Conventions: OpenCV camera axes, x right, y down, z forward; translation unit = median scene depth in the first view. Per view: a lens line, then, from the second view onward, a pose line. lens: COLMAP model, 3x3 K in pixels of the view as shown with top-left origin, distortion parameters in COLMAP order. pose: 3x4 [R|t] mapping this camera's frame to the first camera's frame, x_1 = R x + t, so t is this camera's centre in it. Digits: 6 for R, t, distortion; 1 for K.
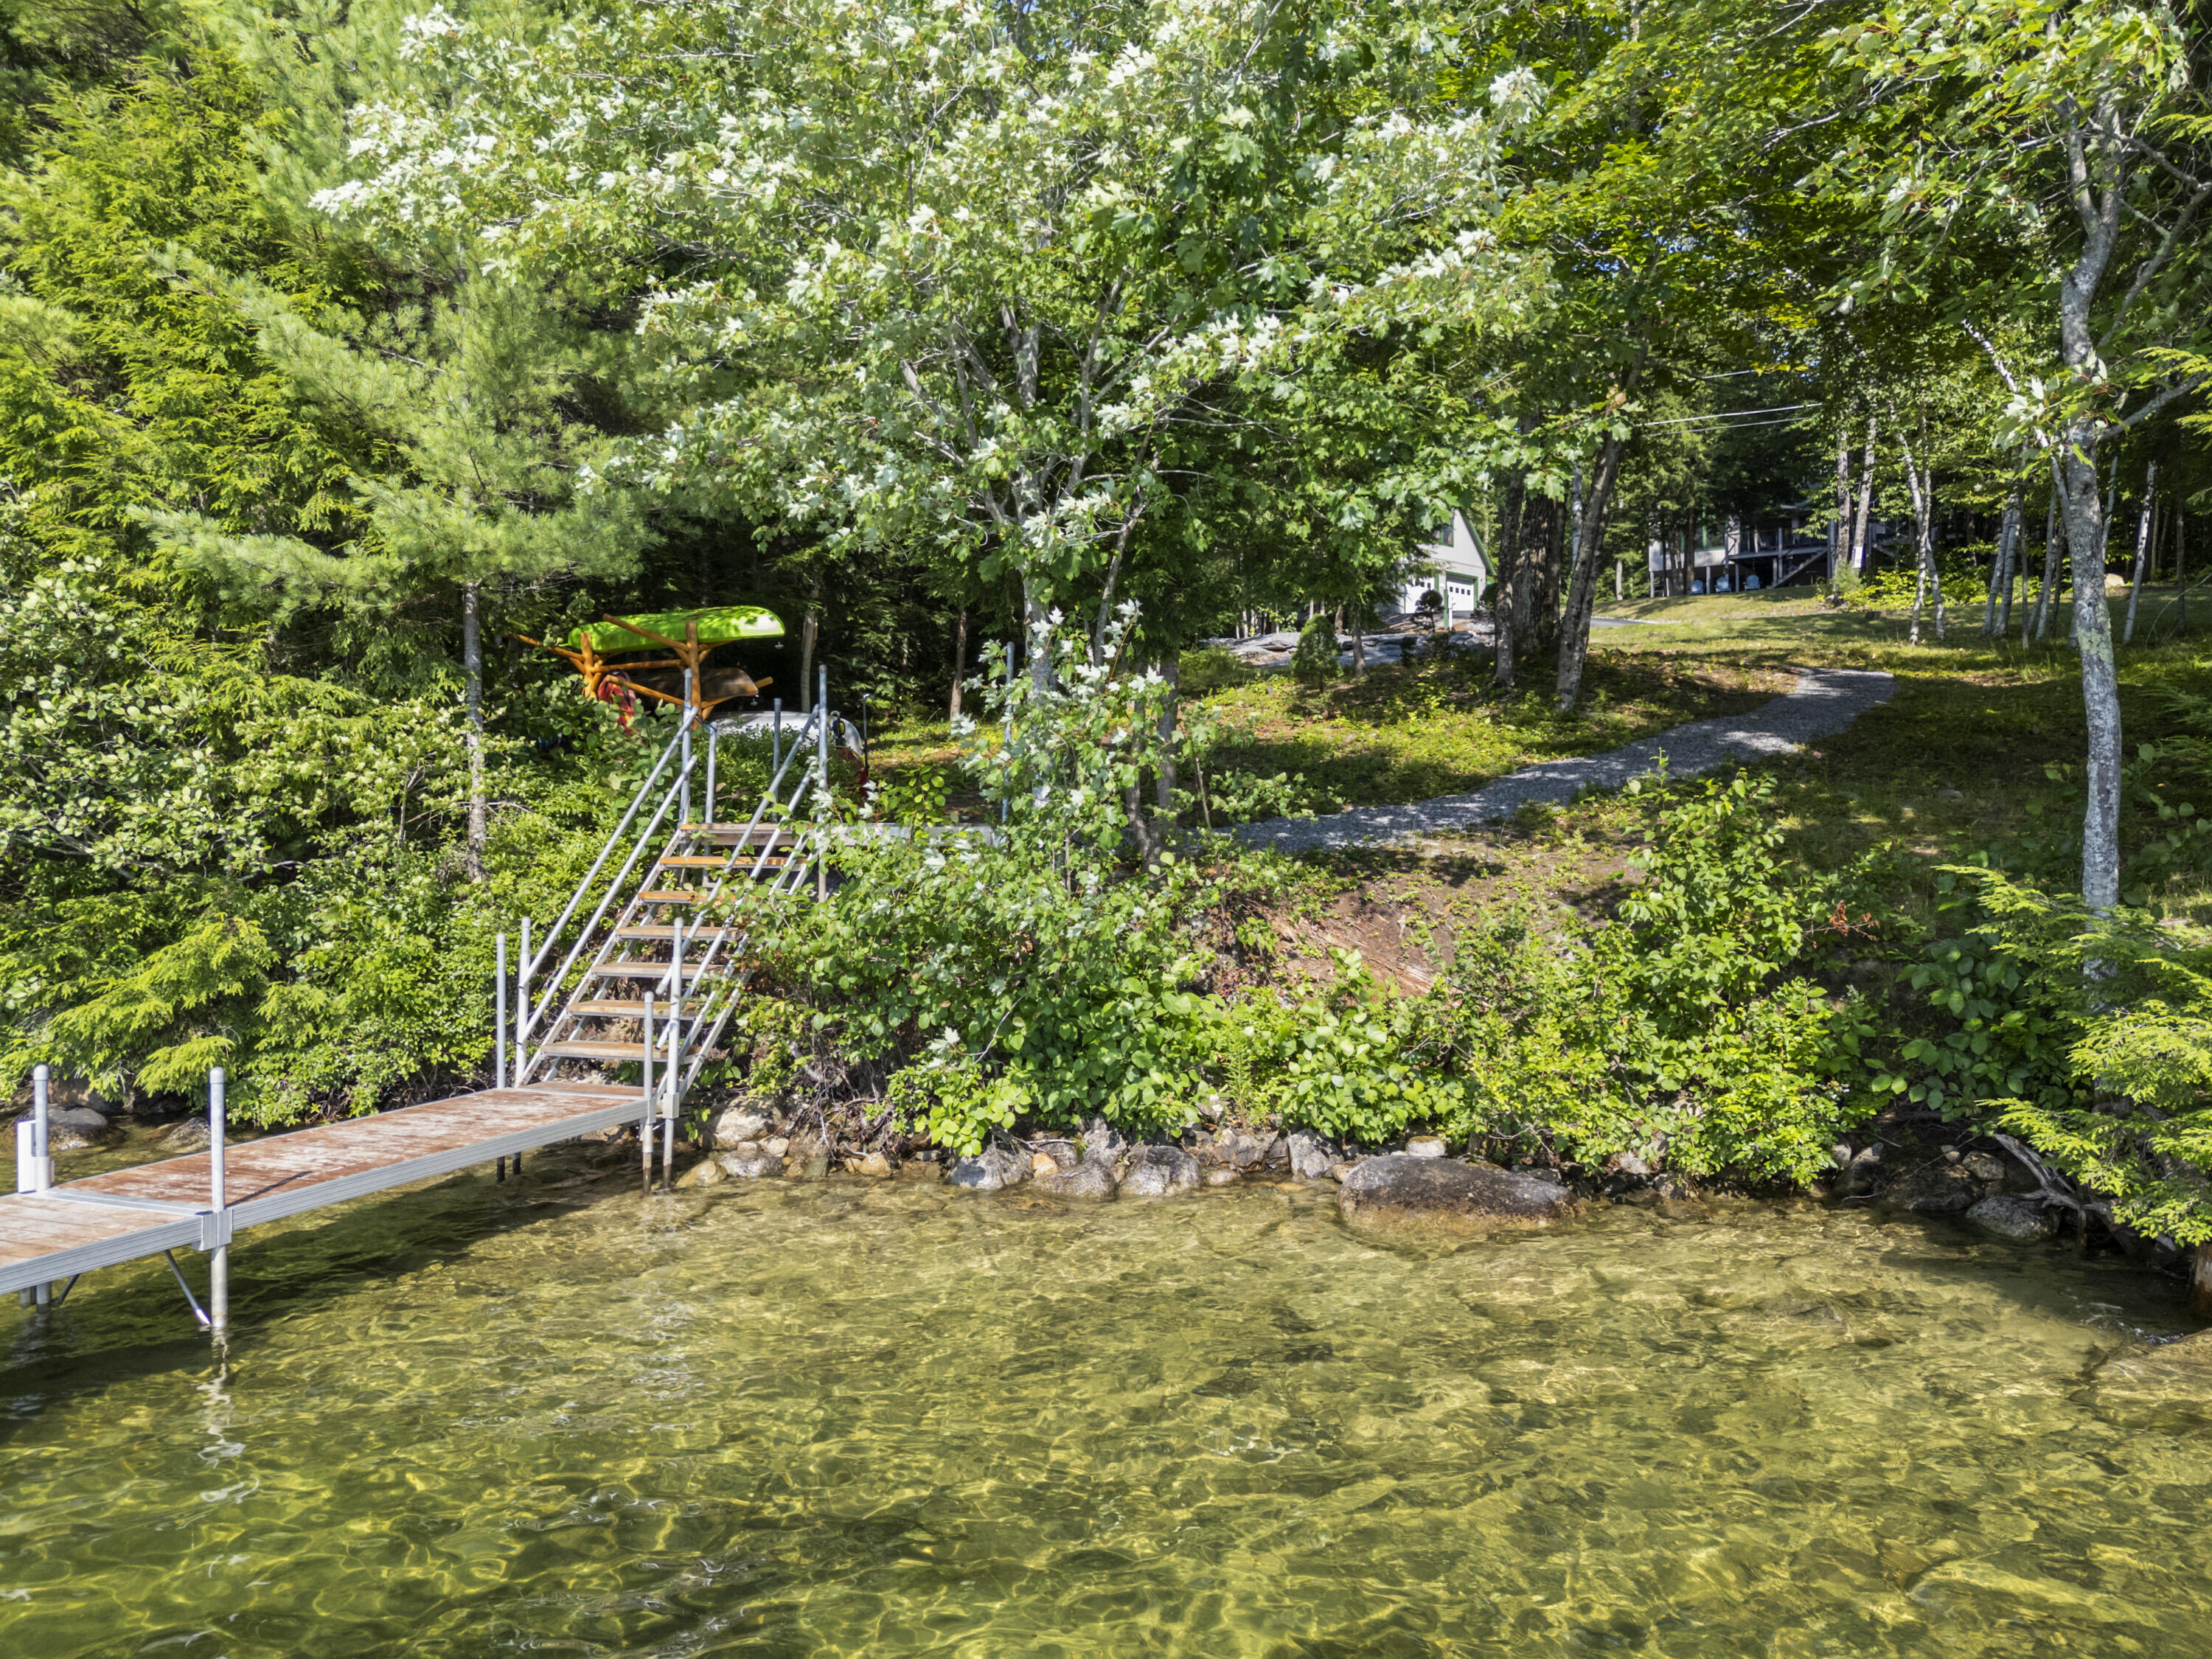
lens RADIAL K [[1621.4, 0, 1099.3], [0, 1621.4, 791.5], [0, 0, 1]] dist [0.074808, -0.076832]
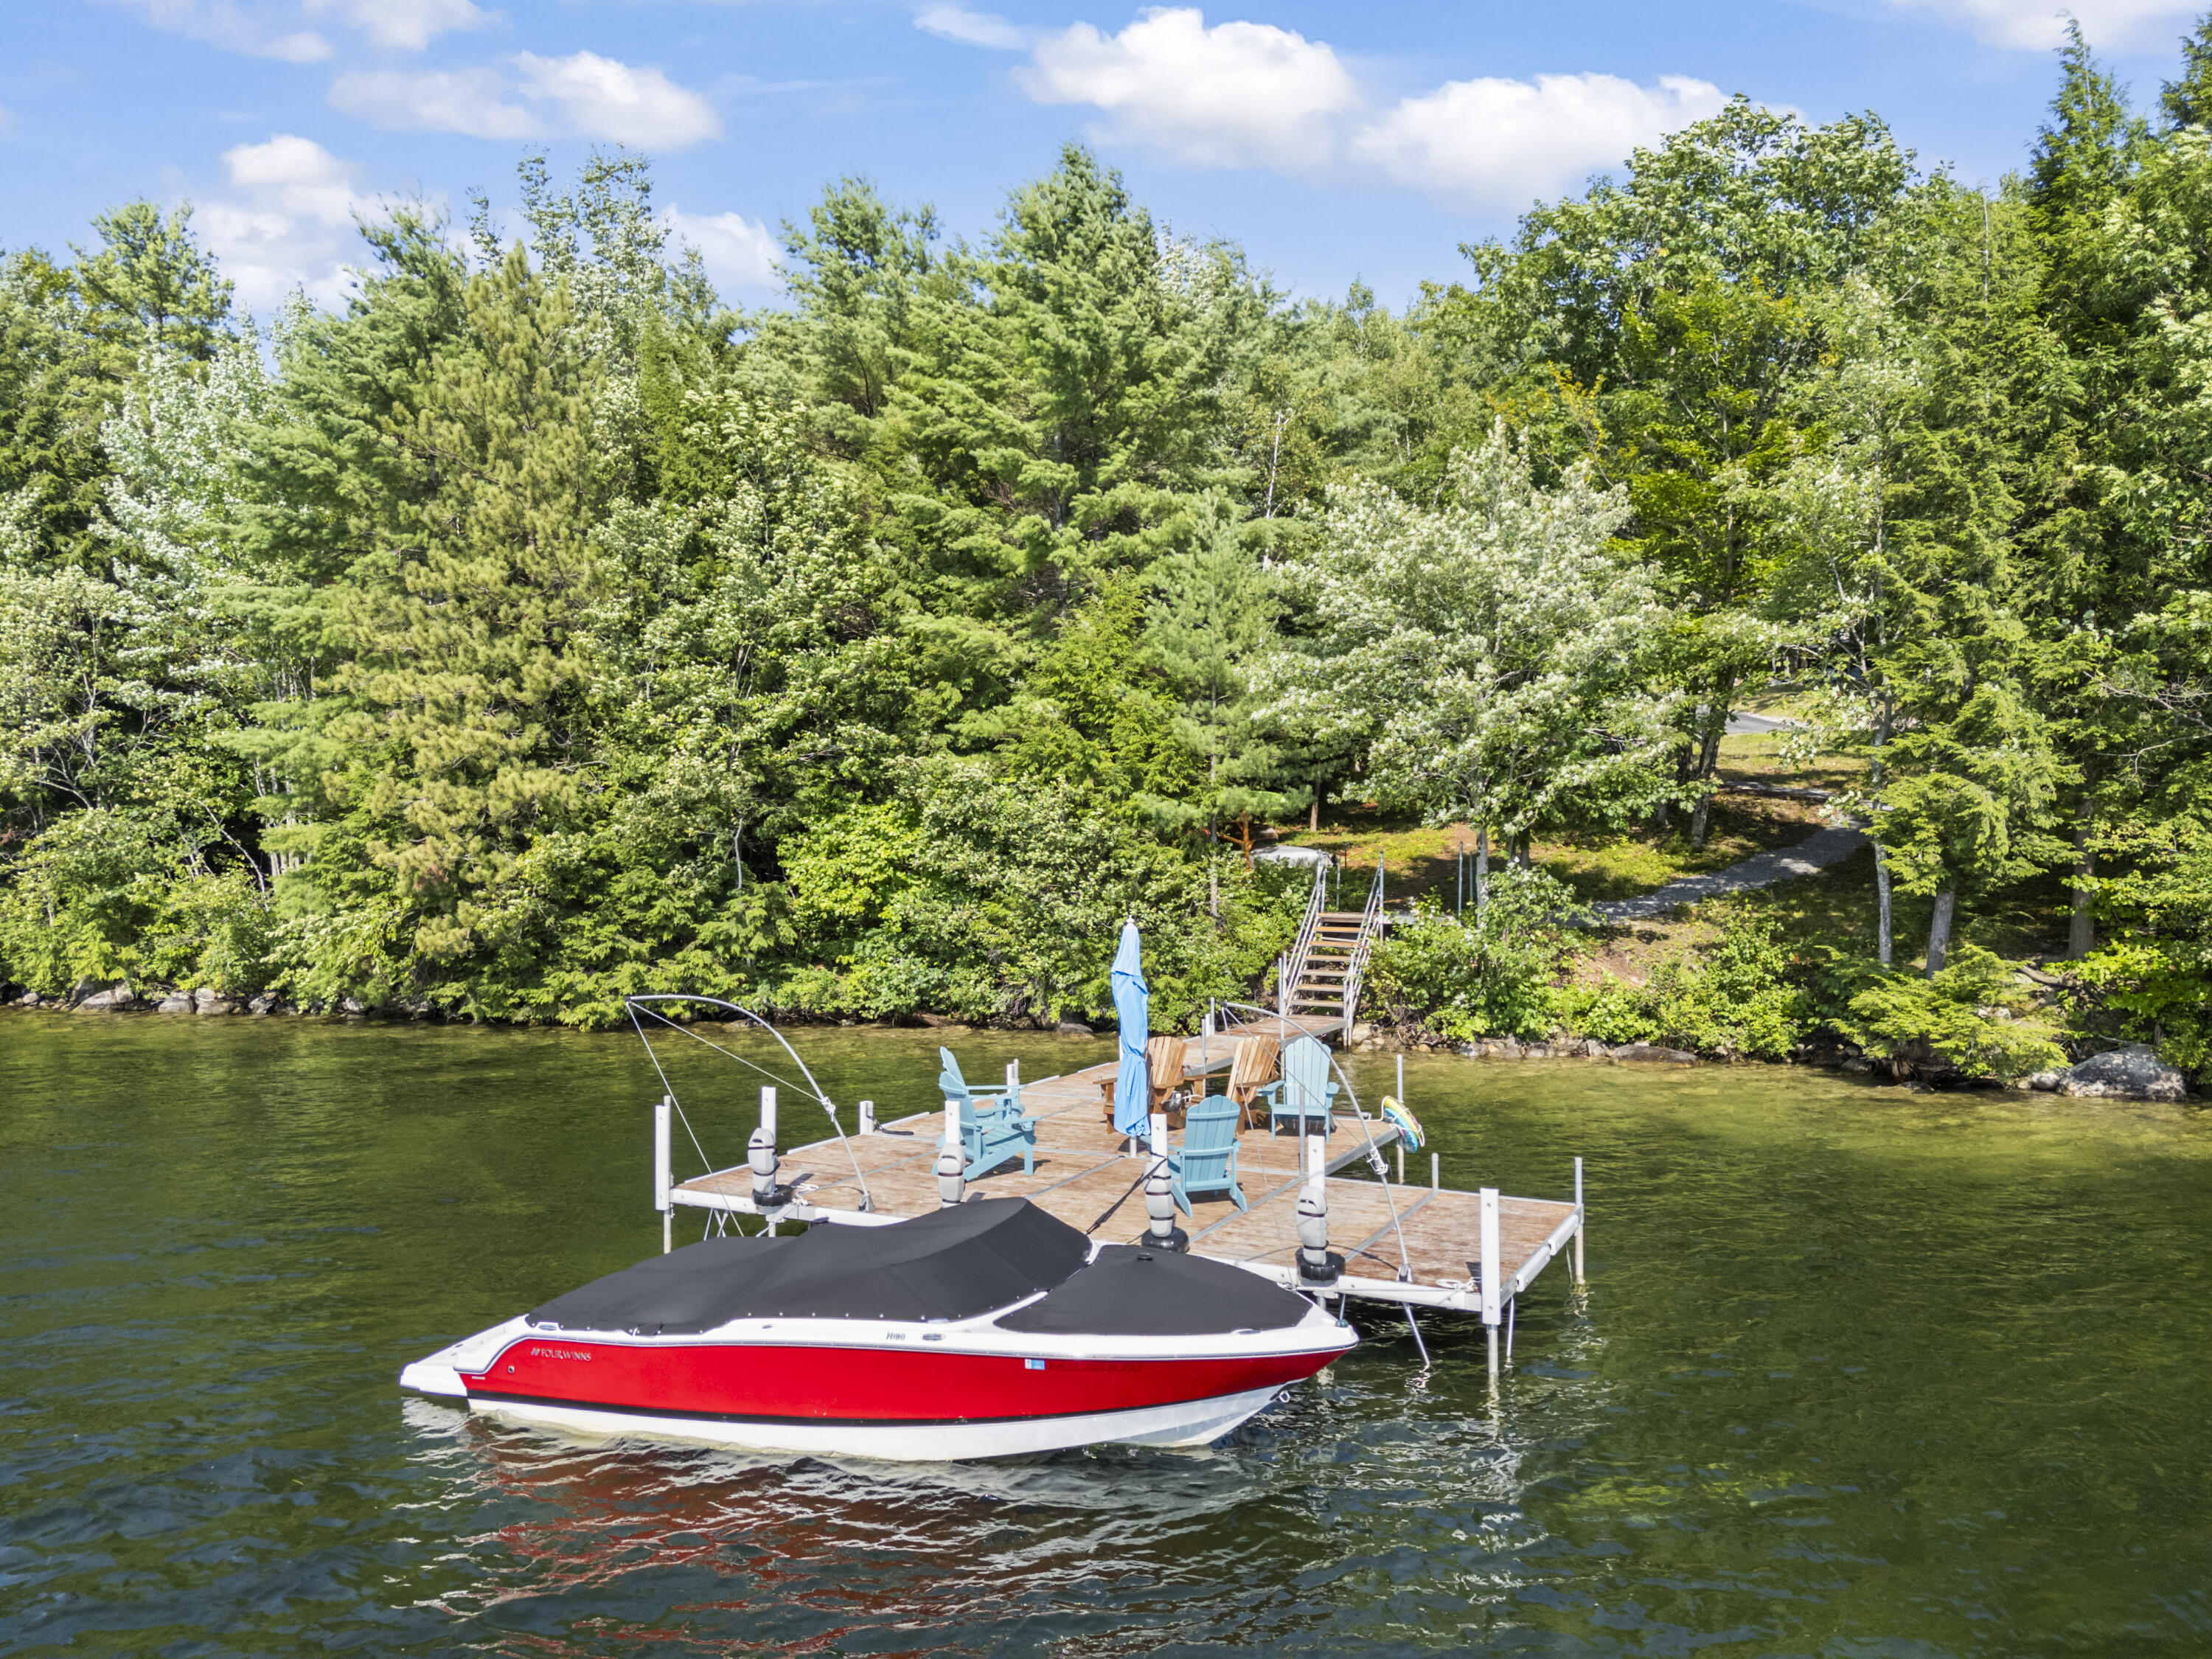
lens RADIAL K [[1621.4, 0, 1099.3], [0, 1621.4, 791.5], [0, 0, 1]] dist [0.074808, -0.076832]
pose [[0.997331, 0.000710, -0.073004, -0.447513], [-0.001443, 0.999949, -0.009995, -0.152720], [0.072993, 0.010073, 0.997282, -1.586105]]
